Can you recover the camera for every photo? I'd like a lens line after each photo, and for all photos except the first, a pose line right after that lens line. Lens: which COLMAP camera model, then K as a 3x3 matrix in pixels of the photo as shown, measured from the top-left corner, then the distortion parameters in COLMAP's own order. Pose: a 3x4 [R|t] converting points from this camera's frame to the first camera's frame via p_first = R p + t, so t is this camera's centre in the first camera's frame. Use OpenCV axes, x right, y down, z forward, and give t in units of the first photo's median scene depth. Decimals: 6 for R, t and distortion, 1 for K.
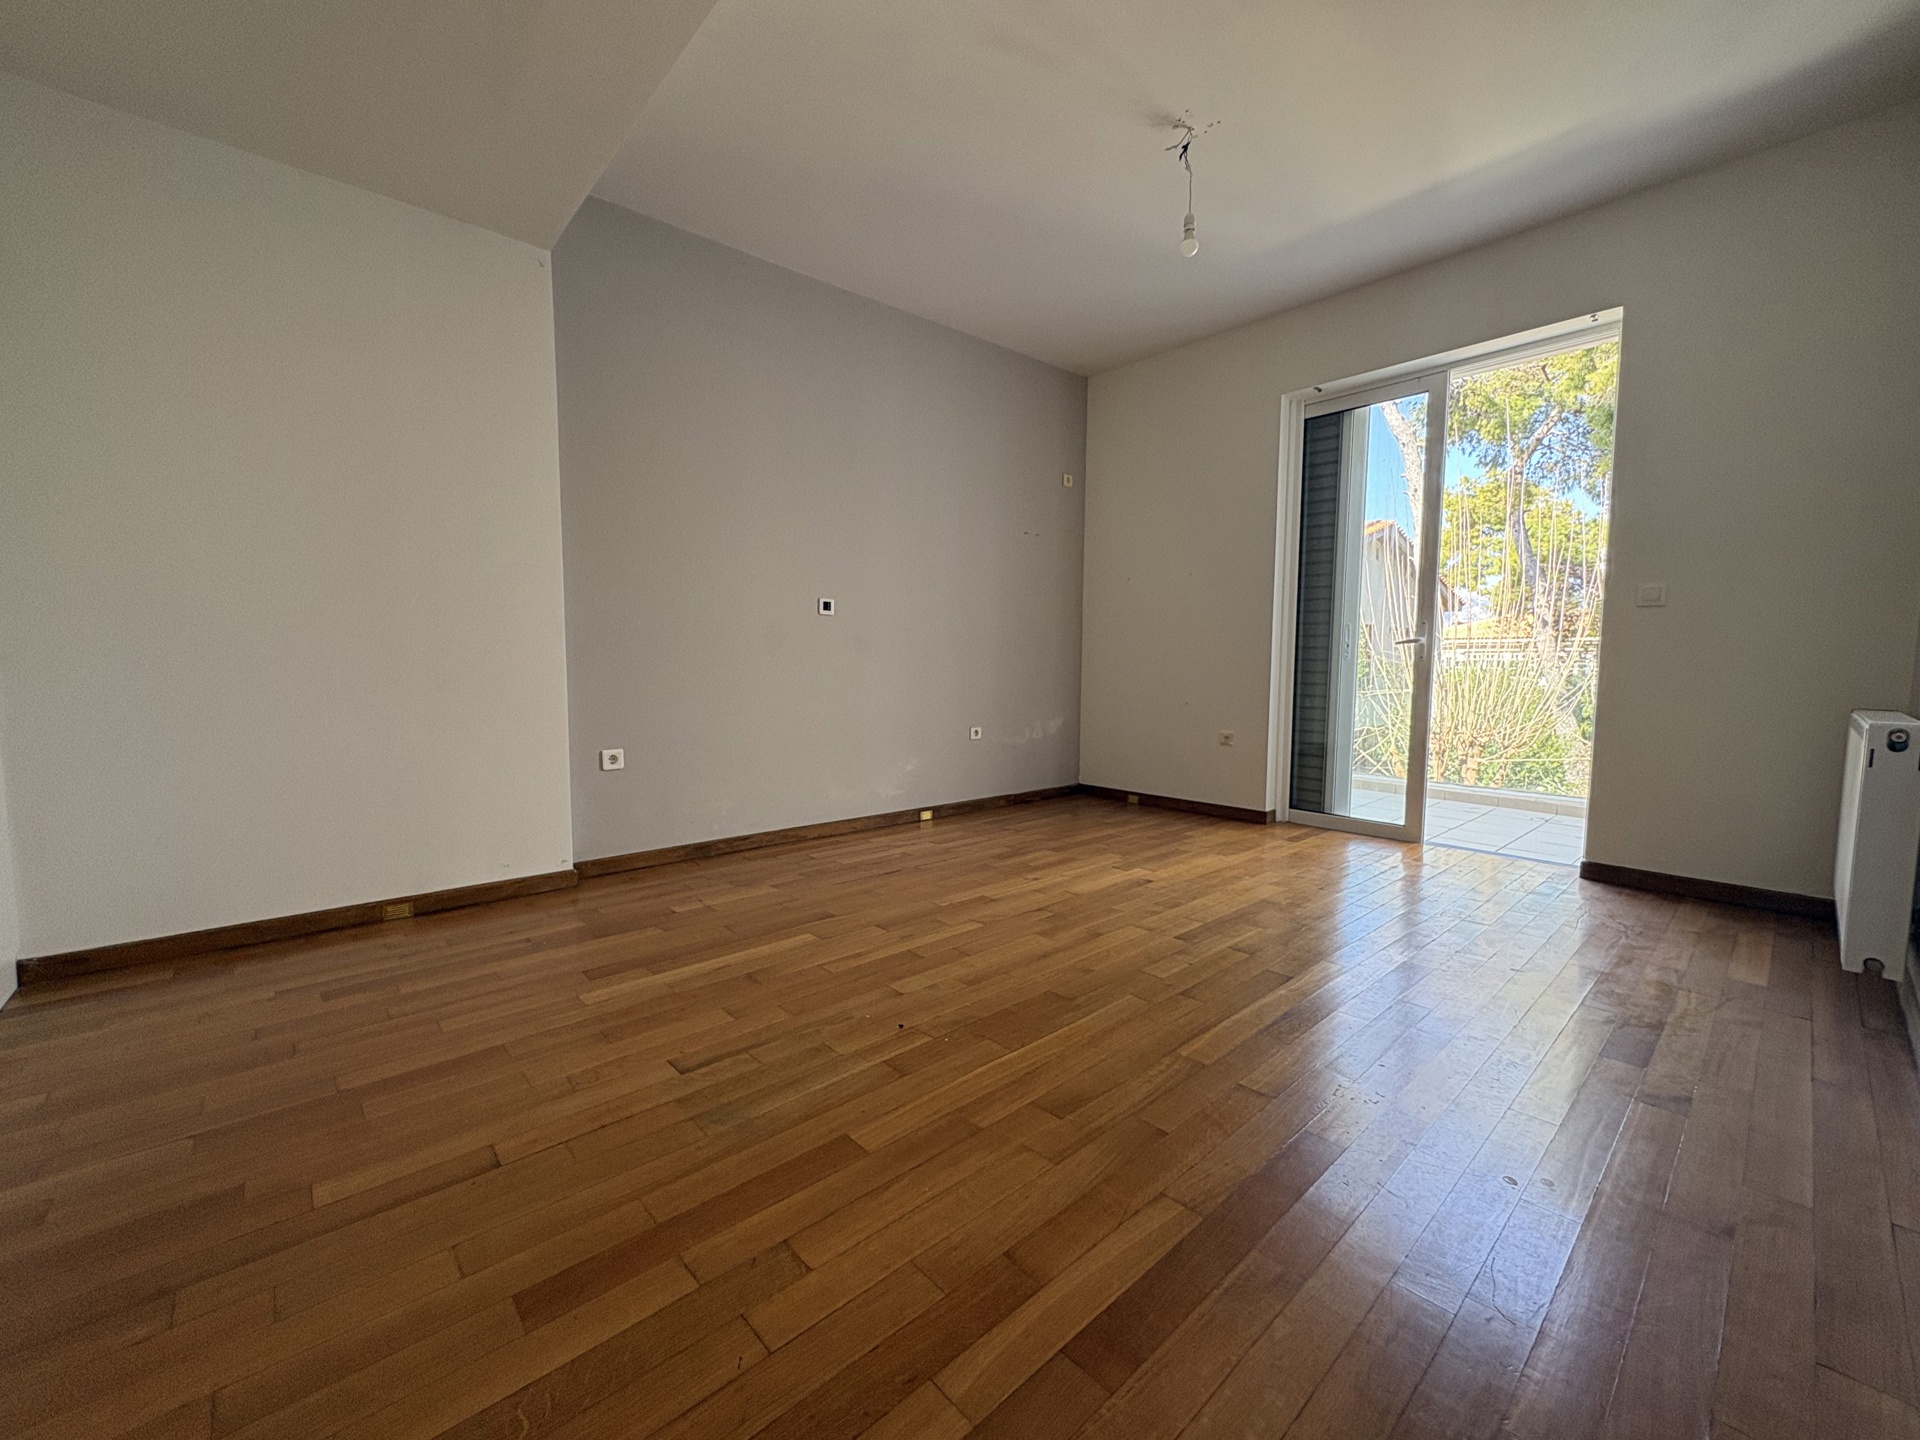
lens RADIAL K [[766.0, 0, 958.3], [0, 766.0, 725.5], [0, 0, 1]] dist [-0.000121, 0.000221]
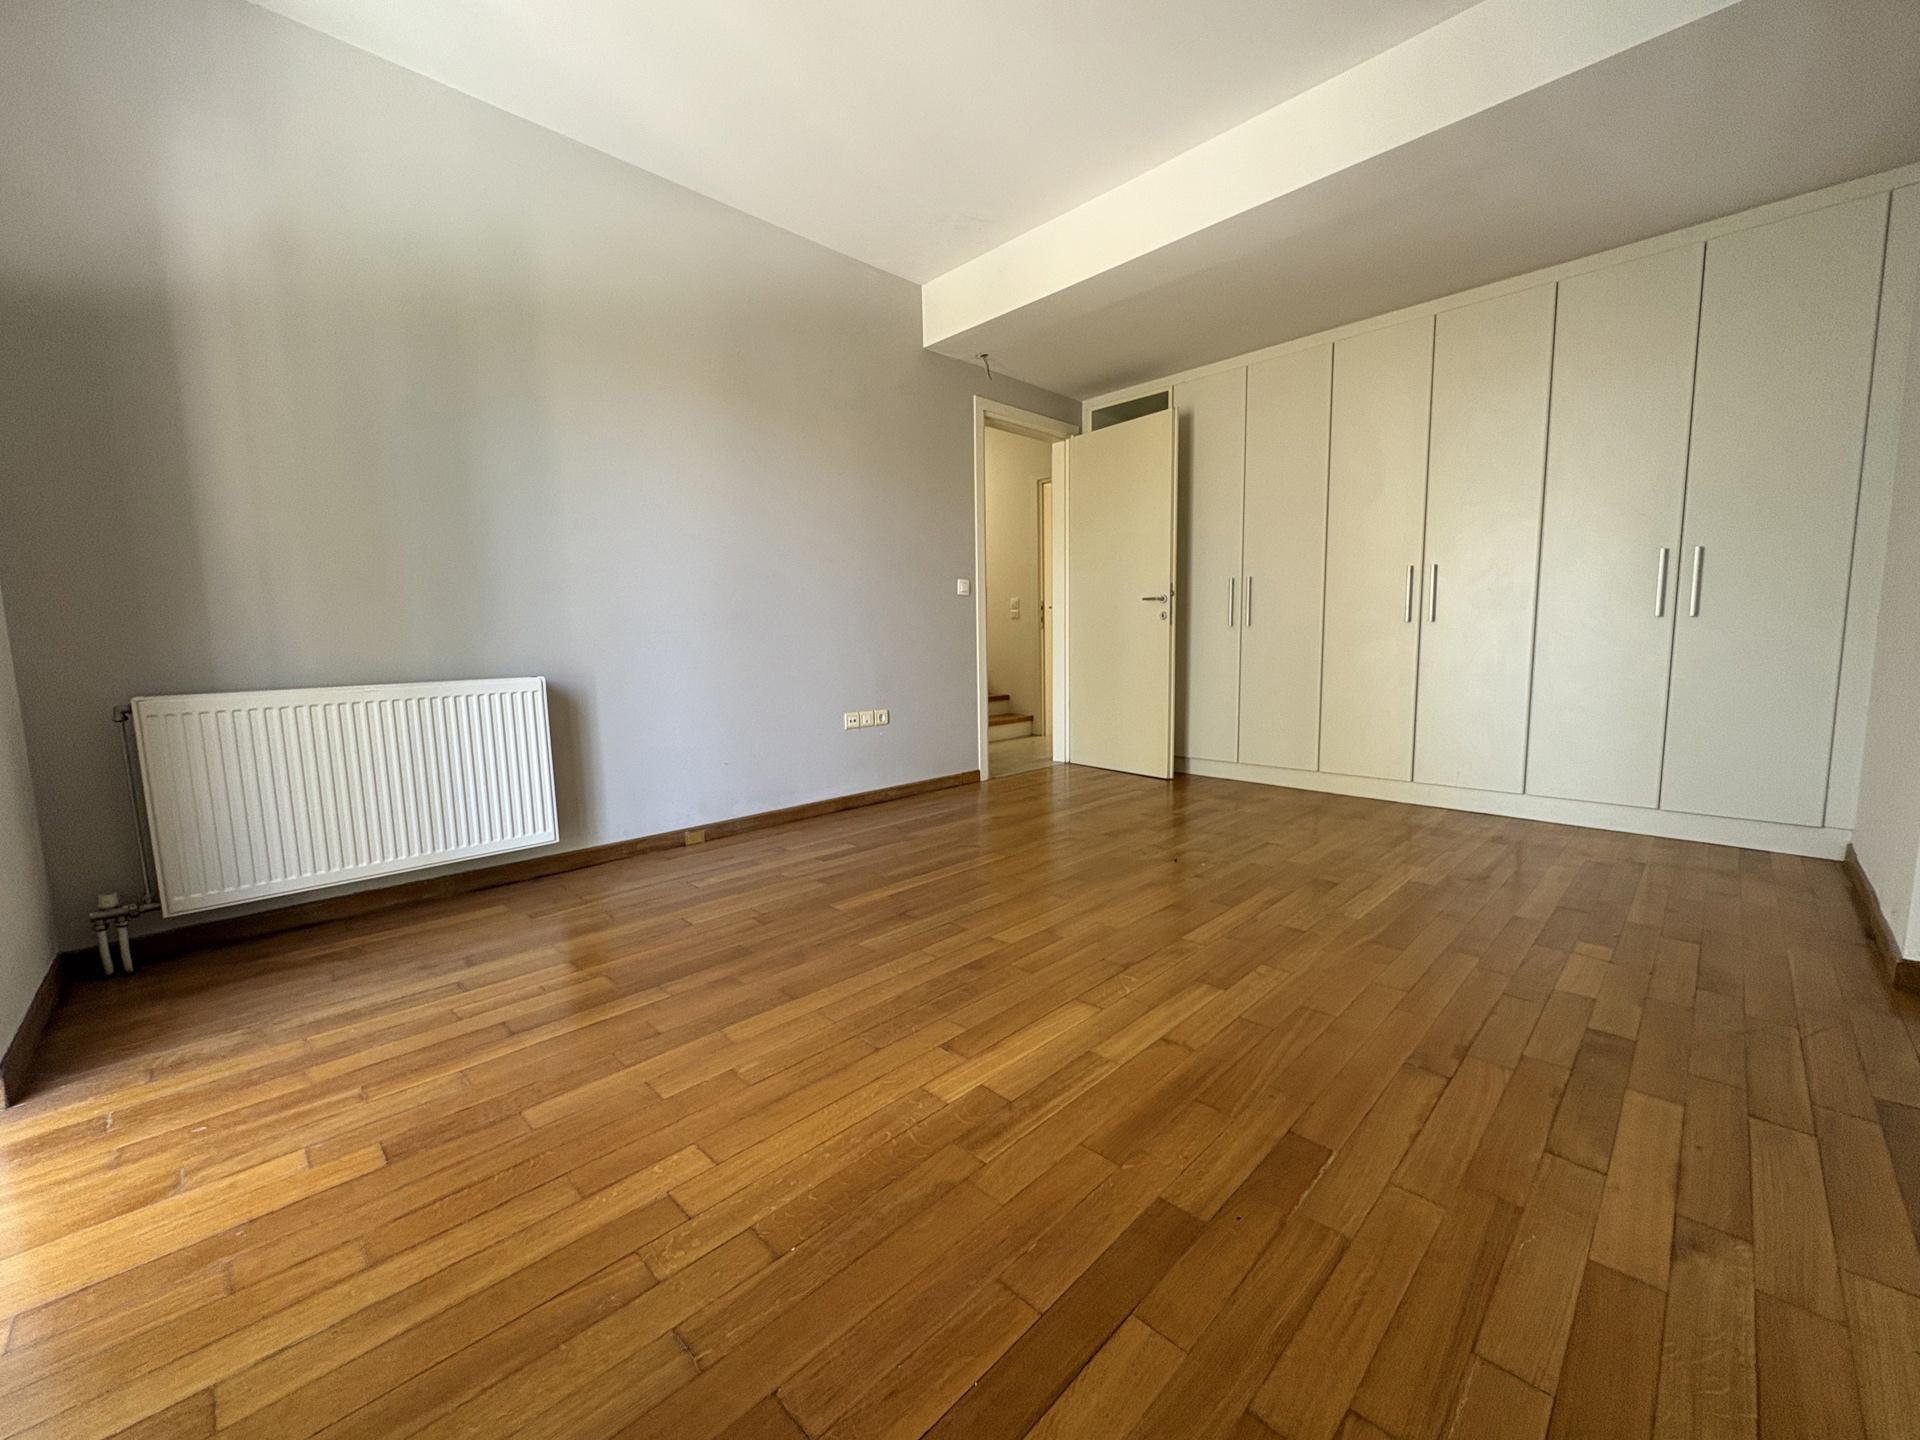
lens RADIAL K [[766.0, 0, 962.9], [0, 766.0, 724.0], [0, 0, 1]] dist [-0.000121, 0.000221]
pose [[-0.998399, 0.019271, -0.053180, 0.251684], [0.008339, 0.980049, 0.198581, -0.114207], [0.055946, 0.197819, -0.978641, 1.407163]]
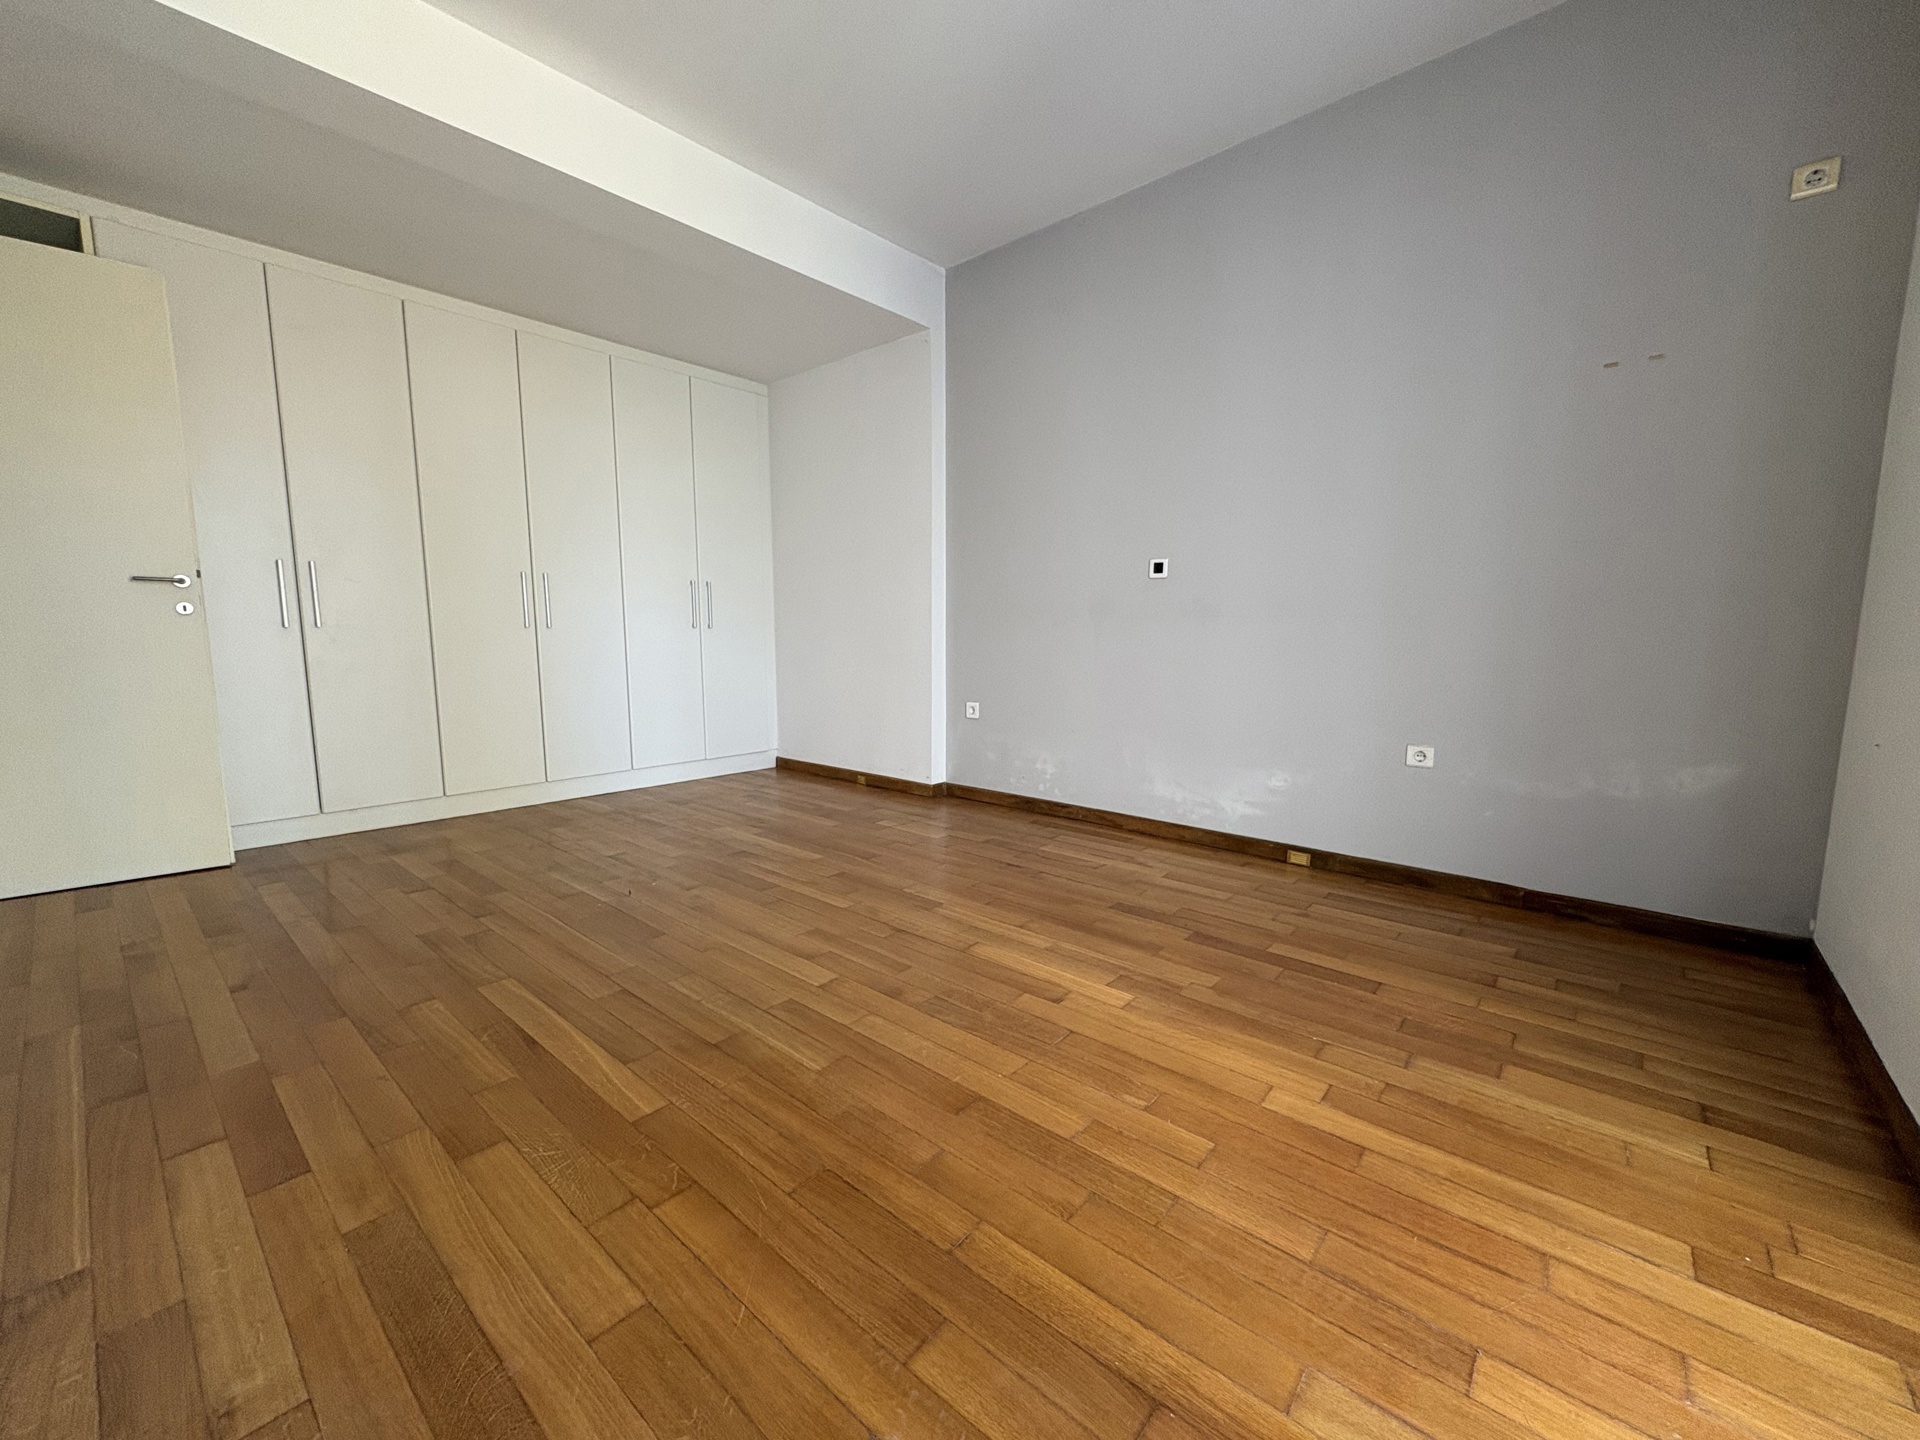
lens RADIAL K [[766.0, 0, 959.3], [0, 766.0, 721.4], [0, 0, 1]] dist [-0.000121, 0.000221]
pose [[0.128366, 0.117459, -0.984746, 0.771473], [-0.085027, 0.990609, 0.107074, -0.068843], [0.988075, 0.069986, 0.137148, 0.789350]]
